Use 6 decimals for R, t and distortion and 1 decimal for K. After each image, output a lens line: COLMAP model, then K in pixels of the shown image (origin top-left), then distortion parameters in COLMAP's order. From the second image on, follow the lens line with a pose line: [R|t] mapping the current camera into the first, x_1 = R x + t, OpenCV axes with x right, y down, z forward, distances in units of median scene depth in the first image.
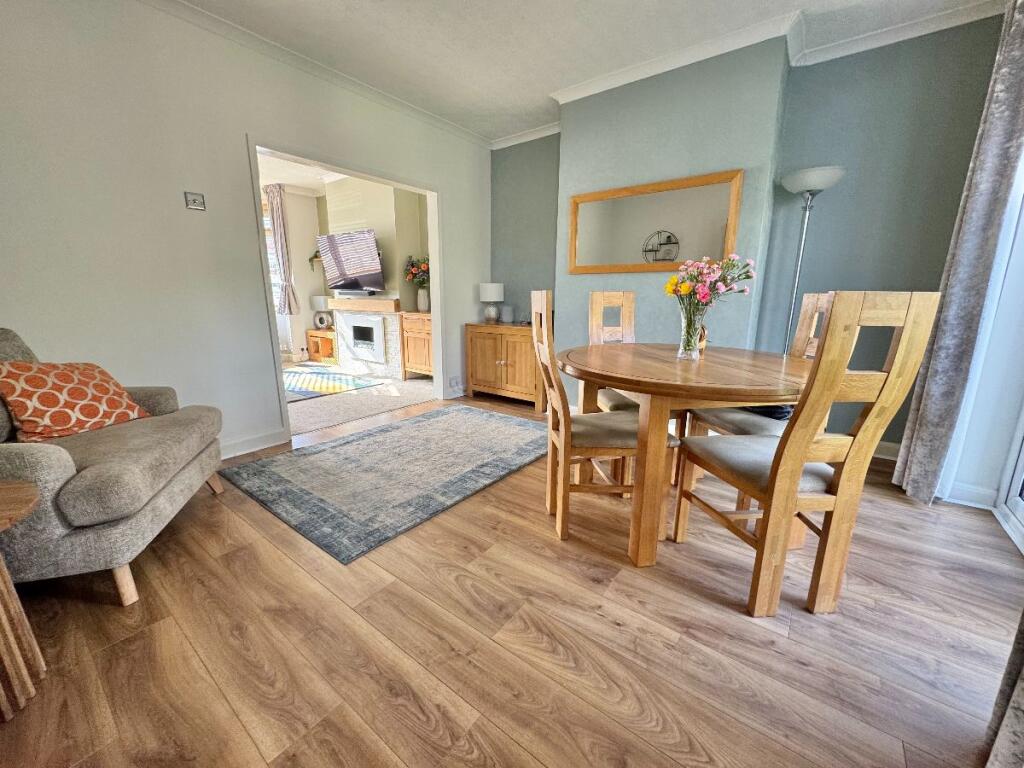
lens RADIAL K [[408.9, 0, 511.3], [0, 408.9, 382.3], [0, 0, 1]] dist [0.002454, 0.000029]
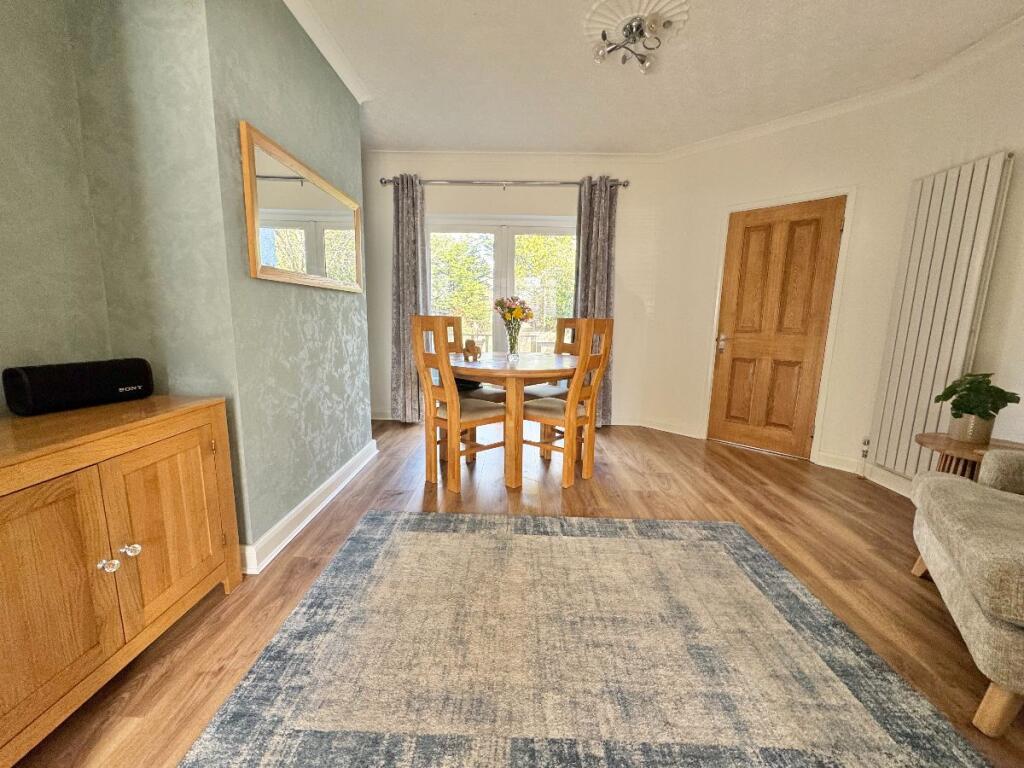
lens RADIAL K [[408.9, 0, 511.3], [0, 408.9, 382.3], [0, 0, 1]] dist [0.002454, 0.000029]
pose [[-0.597857, -0.143221, 0.788704, -0.728350], [0.150387, 0.946399, 0.285854, -0.374311], [-0.787369, 0.289511, -0.544273, 1.659437]]
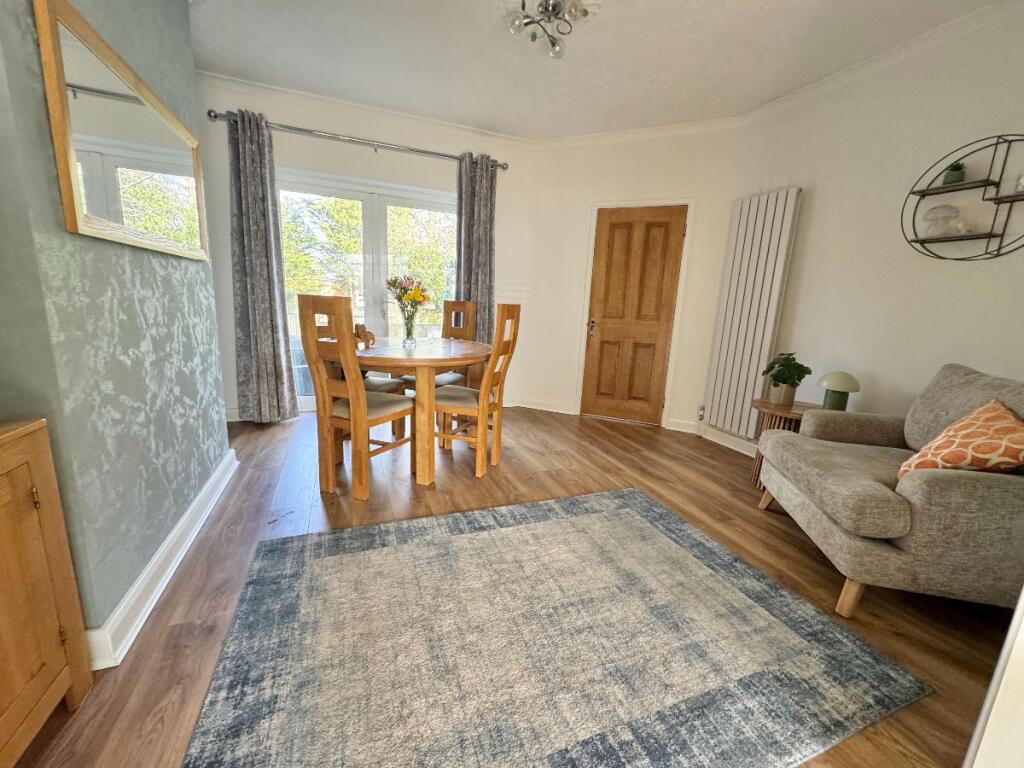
lens RADIAL K [[408.9, 0, 511.3], [0, 408.9, 382.3], [0, 0, 1]] dist [0.002454, 0.000029]
pose [[-0.858350, -0.144068, 0.492422, -0.536033], [0.057897, 0.926438, 0.371968, -0.398254], [-0.509788, 0.347789, -0.786867, 1.753631]]
